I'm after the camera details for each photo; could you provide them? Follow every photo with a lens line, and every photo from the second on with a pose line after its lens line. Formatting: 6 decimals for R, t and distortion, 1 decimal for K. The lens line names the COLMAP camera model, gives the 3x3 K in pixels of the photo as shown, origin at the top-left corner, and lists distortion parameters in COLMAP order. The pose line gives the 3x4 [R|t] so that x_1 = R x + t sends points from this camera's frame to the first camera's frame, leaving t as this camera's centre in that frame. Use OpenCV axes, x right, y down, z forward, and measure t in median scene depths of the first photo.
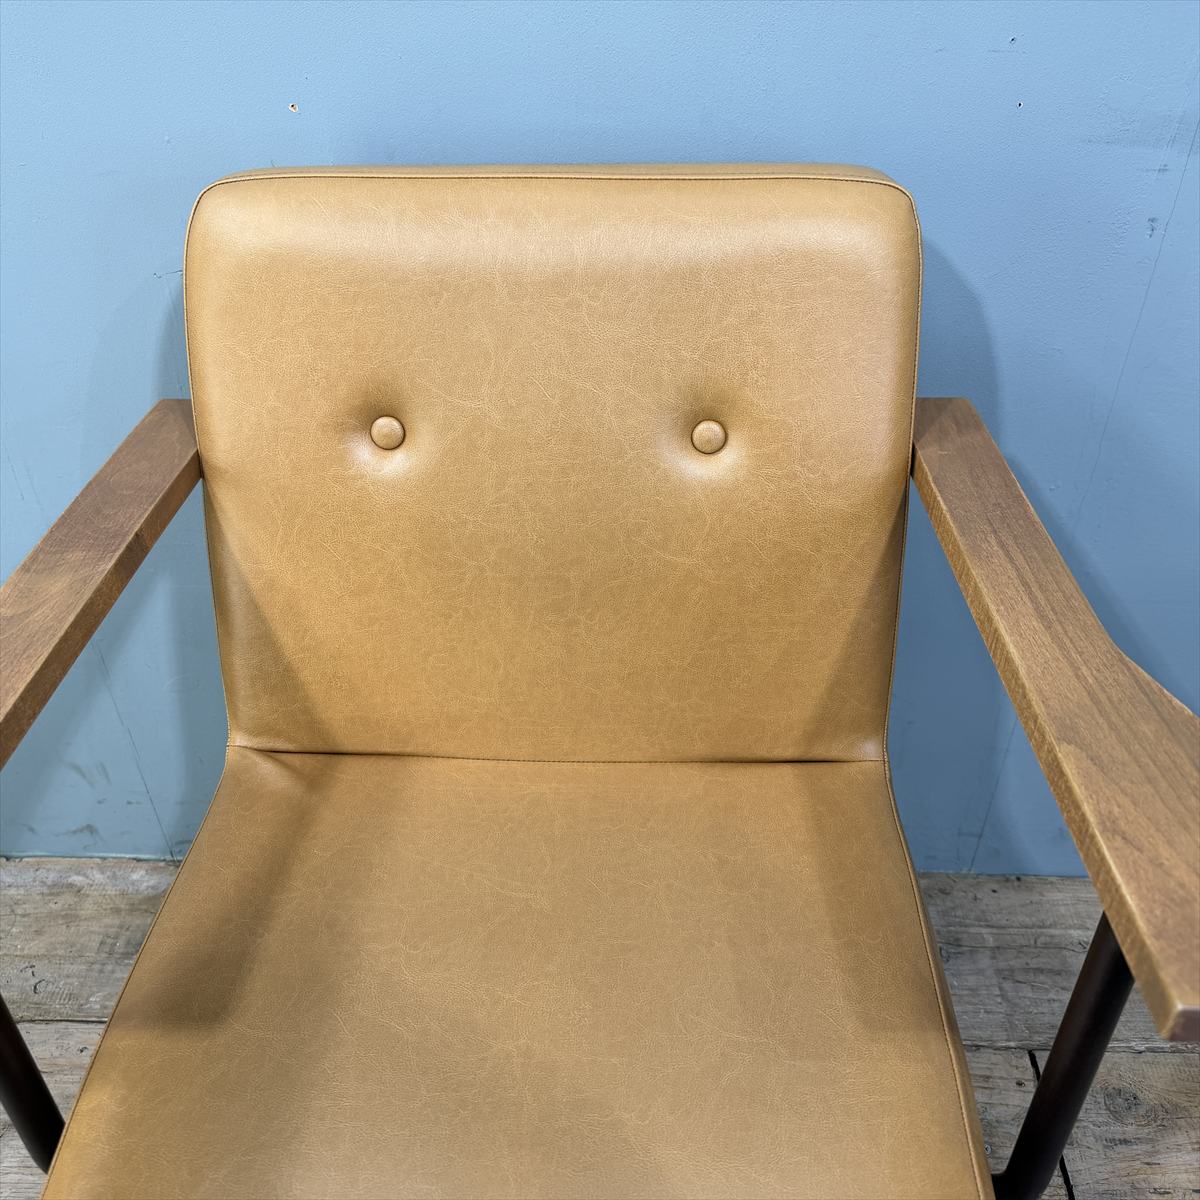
lens RADIAL K [[1129.2, 0, 594.4], [0, 1129.2, 603.9], [0, 0, 1]] dist [0.178626, -0.404613]
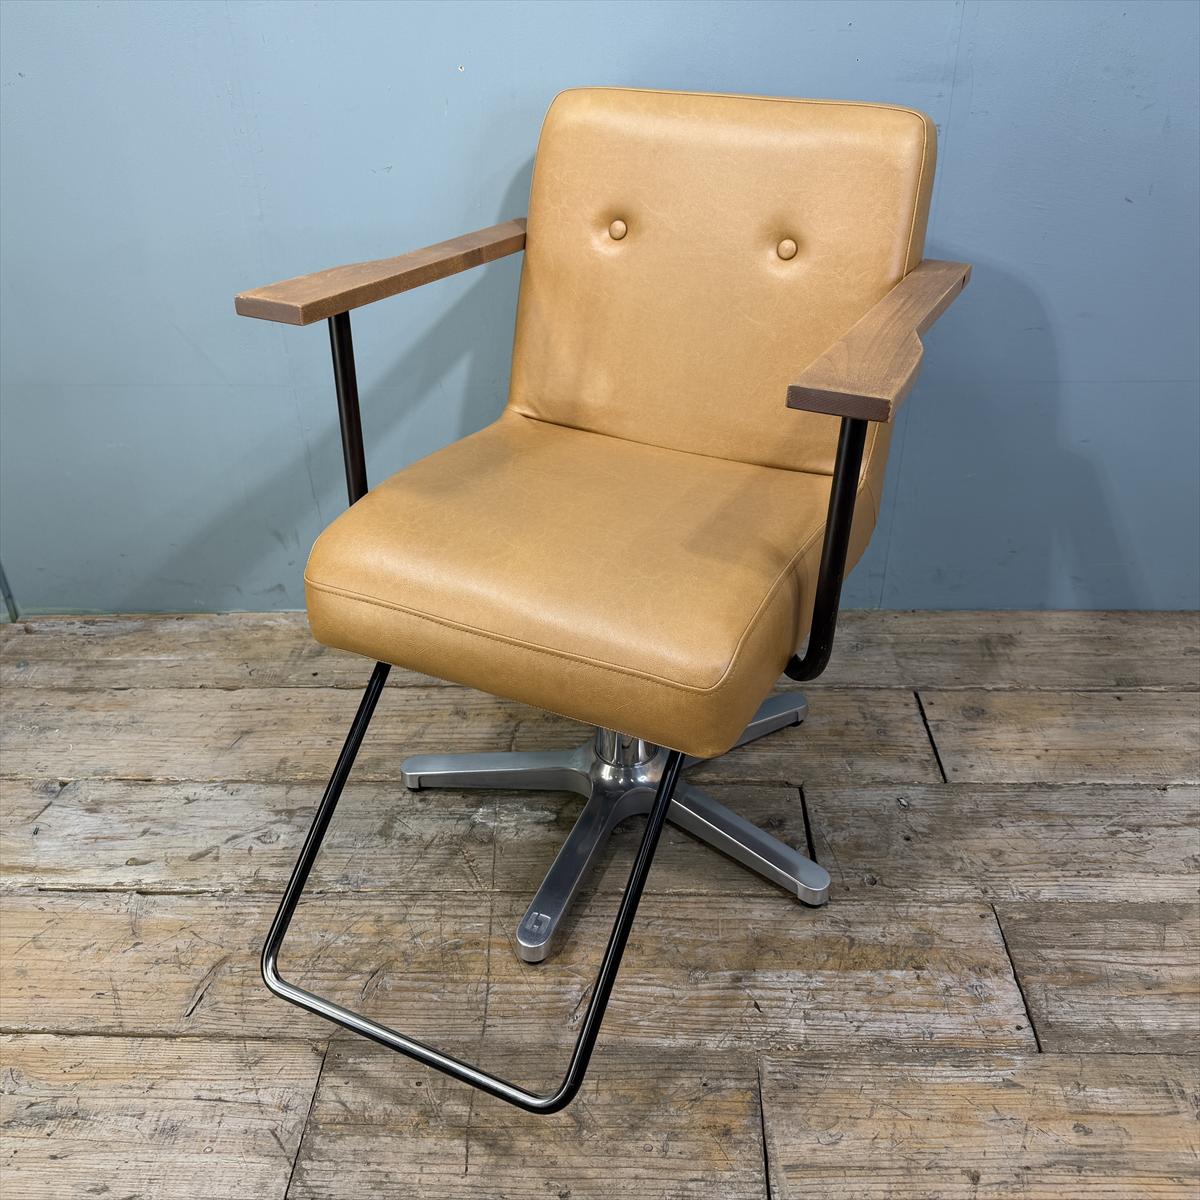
lens RADIAL K [[1133.0, 0, 595.1], [0, 1133.0, 588.0], [0, 0, 1]] dist [0.201222, -0.460003]
pose [[0.999960, -0.006916, -0.005660, -0.048143], [0.006207, 0.993121, -0.116930, 0.632565], [0.006429, 0.116890, 0.993124, -0.770109]]
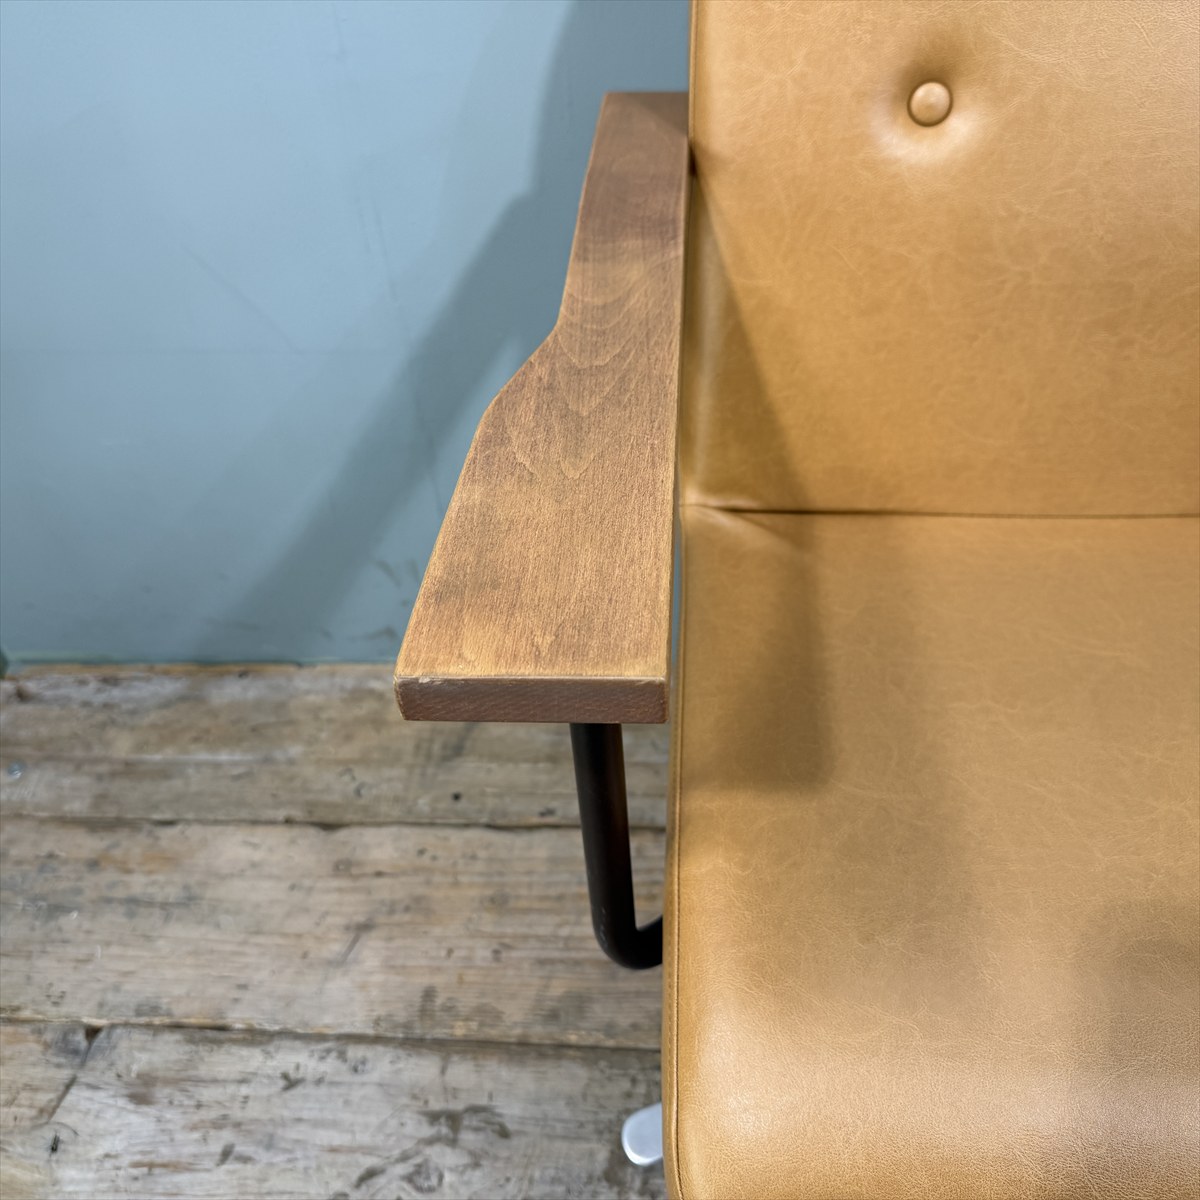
lens RADIAL K [[1165.1, 0, 601.0], [0, 1165.1, 610.6], [0, 0, 1]] dist [0.069011, -0.151588]
pose [[0.998570, -0.008936, -0.052716, -0.363357], [0.015776, 0.991283, 0.130804, 0.093645], [0.051087, -0.131448, 0.990006, 0.100710]]
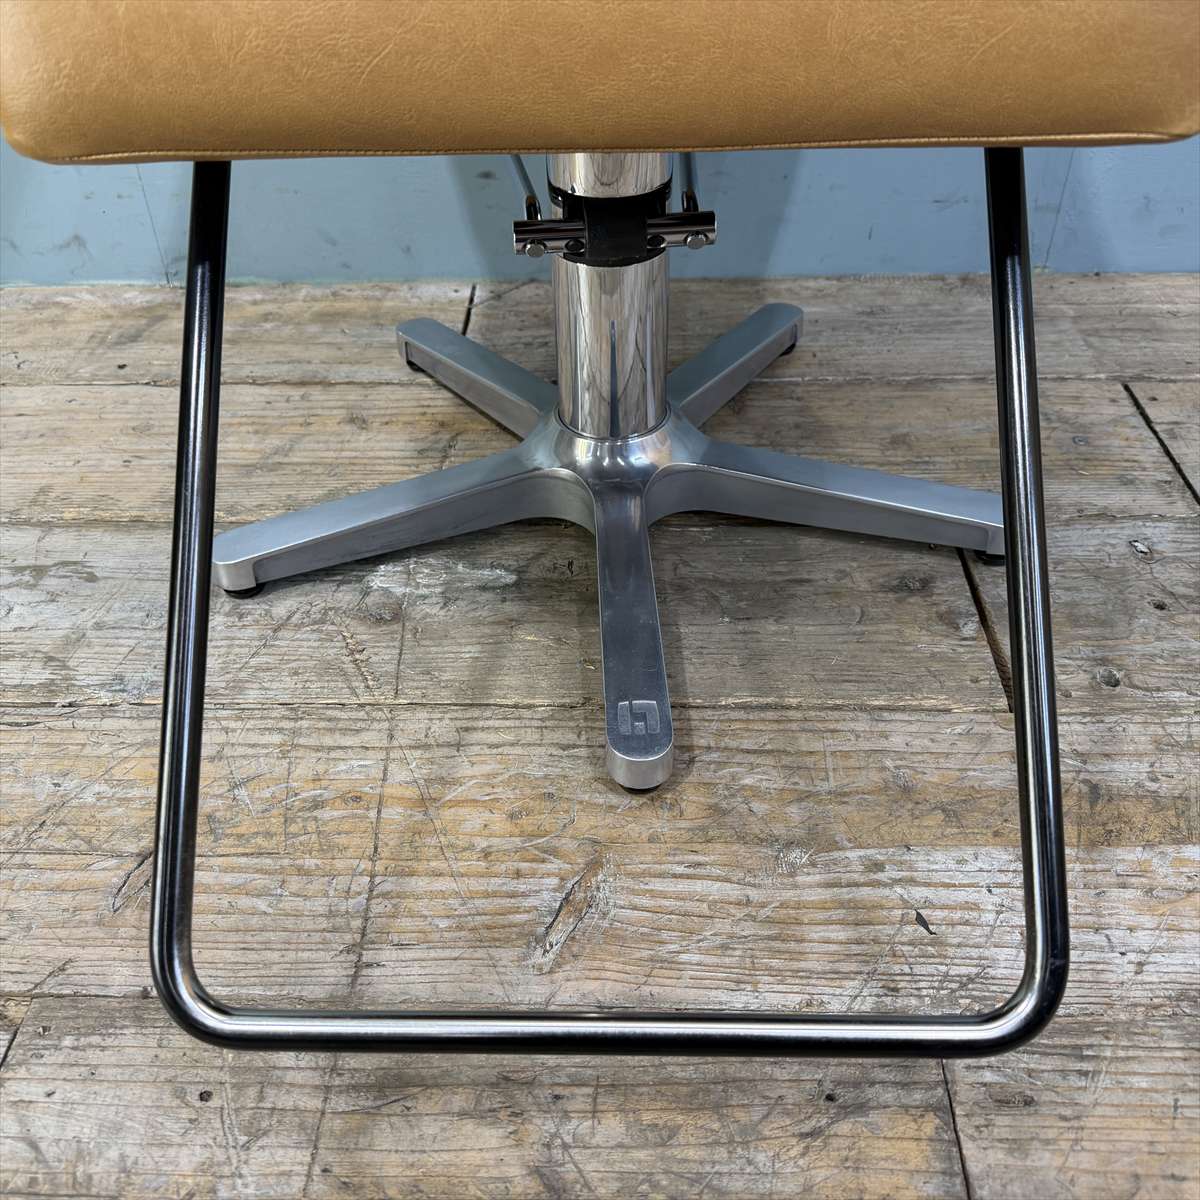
lens RADIAL K [[1129.2, 0, 594.4], [0, 1129.2, 603.9], [0, 0, 1]] dist [0.178626, -0.404613]
pose [[0.999954, -0.009404, 0.001777, -0.056800], [0.009348, 0.999531, 0.029148, 0.786706], [-0.002050, -0.029130, 0.999574, 0.137428]]
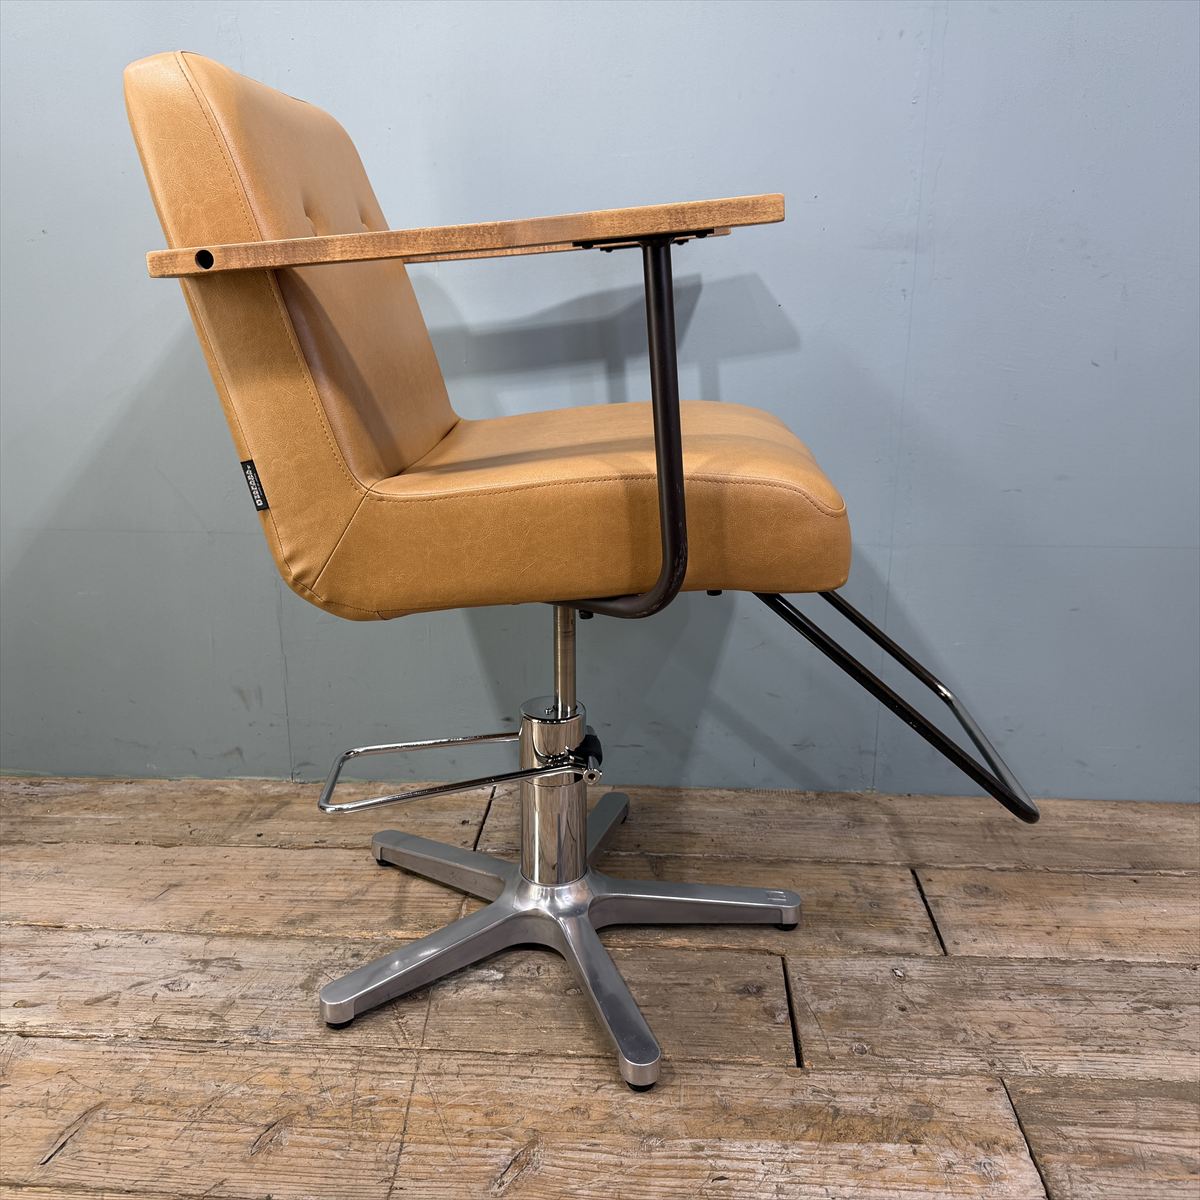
lens RADIAL K [[1142.4, 0, 592.1], [0, 1142.4, 583.5], [0, 0, 1]] dist [0.057887, -0.093935]
pose [[0.999478, 0.020370, -0.025083, 0.035905], [-0.028523, 0.920955, -0.388625, 0.916296], [0.015184, 0.389137, 0.921055, -0.598852]]
